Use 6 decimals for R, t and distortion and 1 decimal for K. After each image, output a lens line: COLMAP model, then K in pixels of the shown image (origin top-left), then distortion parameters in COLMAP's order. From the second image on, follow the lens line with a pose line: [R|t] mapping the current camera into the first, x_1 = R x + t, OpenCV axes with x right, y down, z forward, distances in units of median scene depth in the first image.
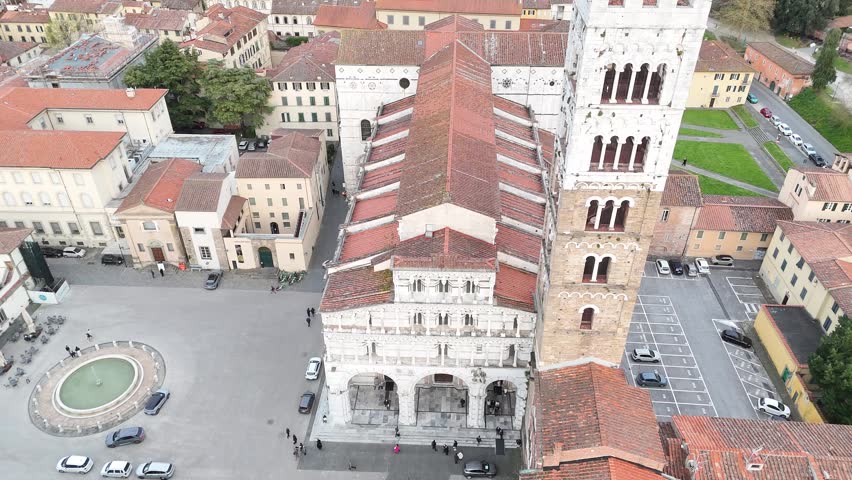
lens RADIAL K [[627.3, 0, 423.4], [0, 627.3, 239.3], [0, 0, 1]] dist [0.080900, -0.074981]
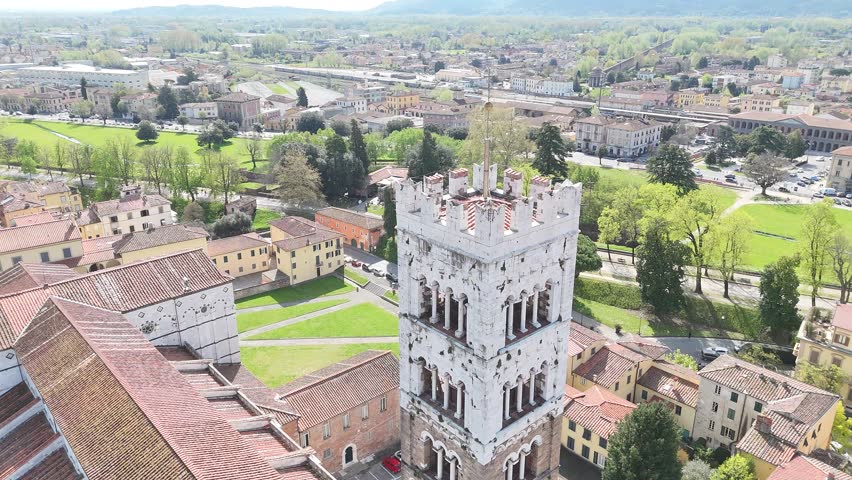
lens RADIAL K [[627.3, 0, 425.3], [0, 627.3, 237.9], [0, 0, 1]] dist [0.080900, -0.074981]
pose [[0.705637, -0.241628, 0.666102, -0.126551], [0.407051, 0.907699, -0.101942, -0.137679], [-0.579988, 0.343072, 0.738861, 0.205892]]
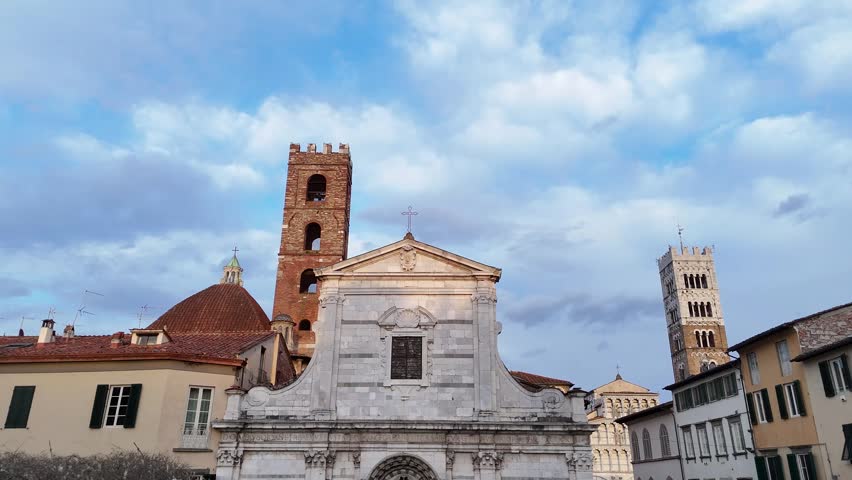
lens RADIAL K [[627.3, 0, 426.7], [0, 627.3, 241.1], [0, 0, 1]] dist [0.080900, -0.074981]
pose [[0.997278, 0.033010, 0.065932, -0.453259], [0.036060, 0.561599, -0.826623, 0.845475], [-0.064314, 0.826751, 0.558880, -0.261187]]
